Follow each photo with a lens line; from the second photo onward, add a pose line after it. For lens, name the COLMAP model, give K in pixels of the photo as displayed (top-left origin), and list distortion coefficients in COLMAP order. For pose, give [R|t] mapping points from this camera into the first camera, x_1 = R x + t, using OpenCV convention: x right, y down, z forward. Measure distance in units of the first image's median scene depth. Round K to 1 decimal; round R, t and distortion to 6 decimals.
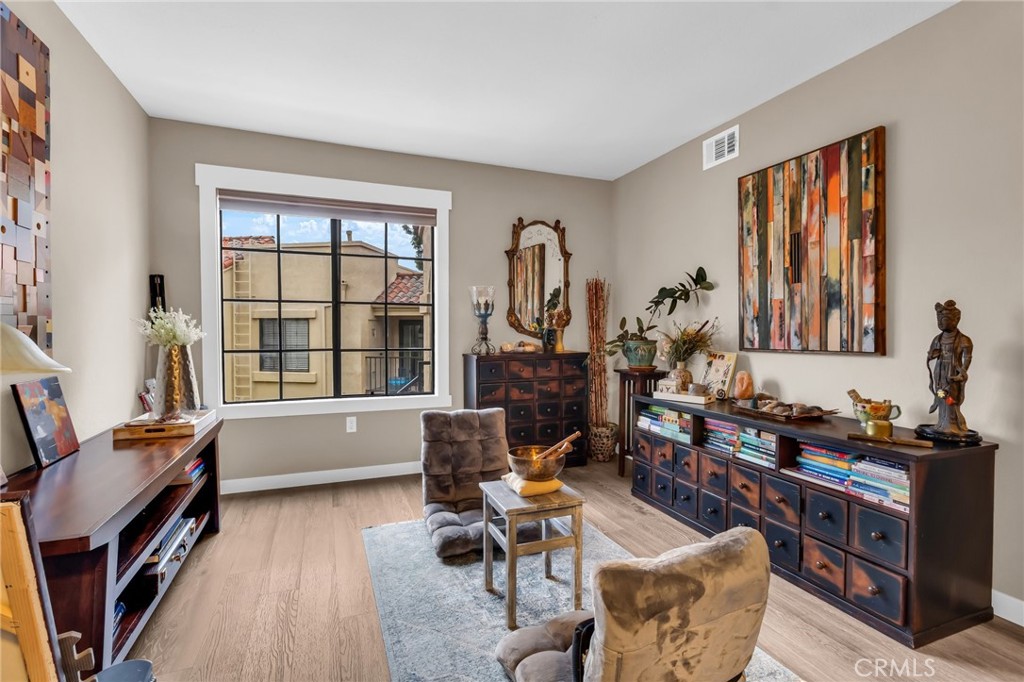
lens RADIAL K [[475.2, 0, 509.7], [0, 475.2, 336.7], [0, 0, 1]] dist [0.004239, -0.000454]
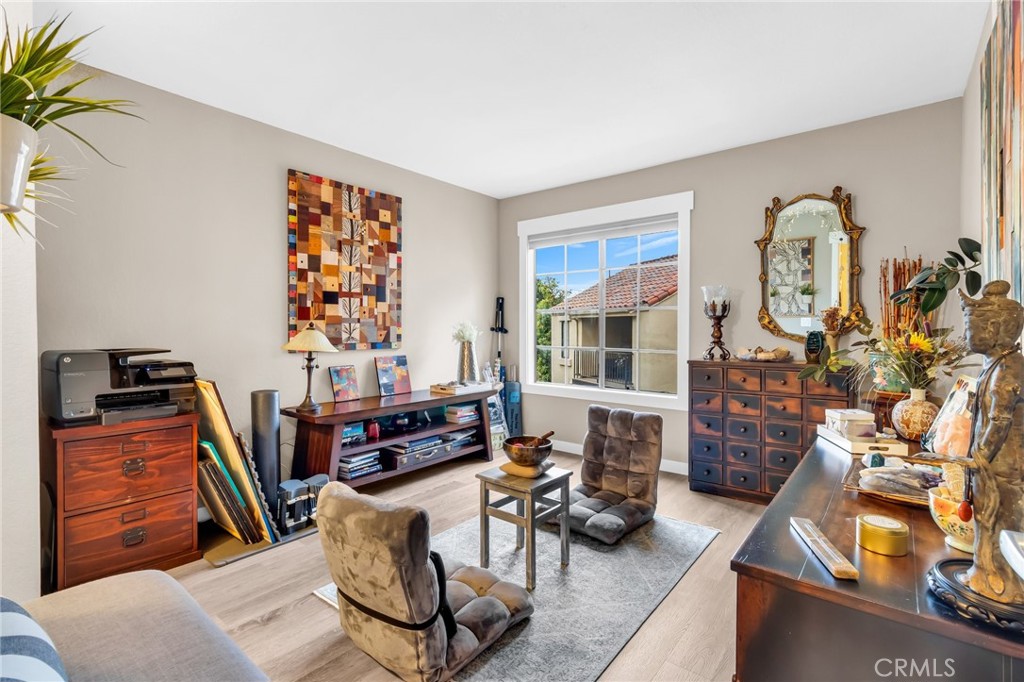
lens RADIAL K [[475.2, 0, 517.5], [0, 475.2, 335.7], [0, 0, 1]] dist [0.004239, -0.000454]
pose [[0.495765, 0.014030, -0.868343, 0.565559], [-0.011512, 0.999888, 0.009583, -0.014062], [0.868380, 0.005246, 0.495871, 0.214730]]
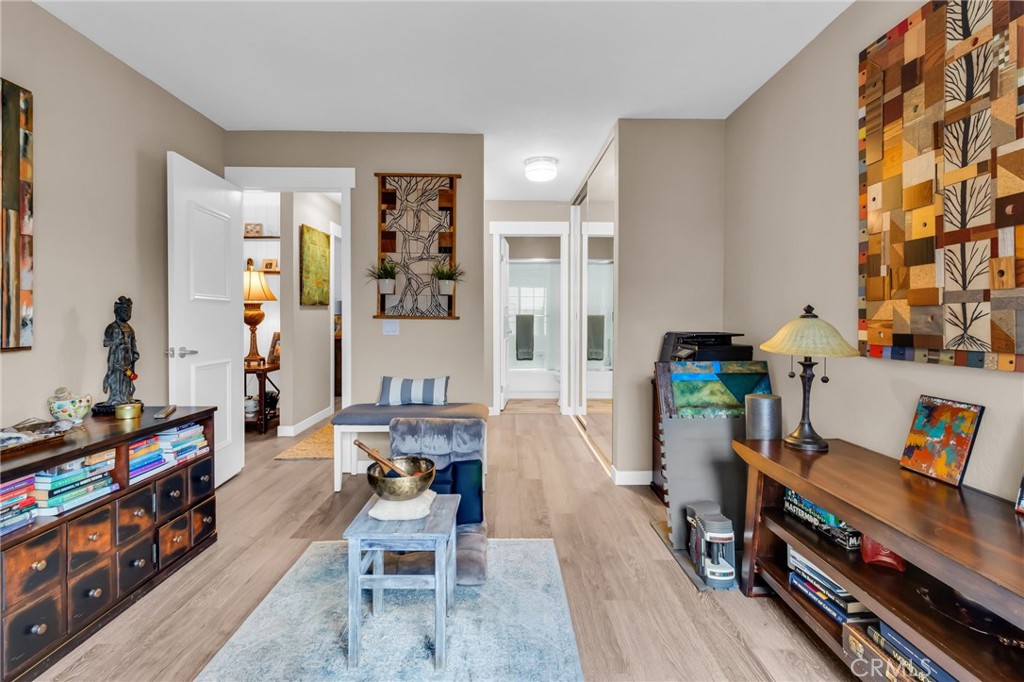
lens RADIAL K [[475.2, 0, 514.2], [0, 475.2, 316.7], [0, 0, 1]] dist [0.004239, -0.000454]
pose [[-0.933614, -0.004408, 0.358254, -0.235467], [0.001185, 0.999881, 0.015389, -0.021216], [-0.358279, 0.014792, -0.933497, 0.923910]]
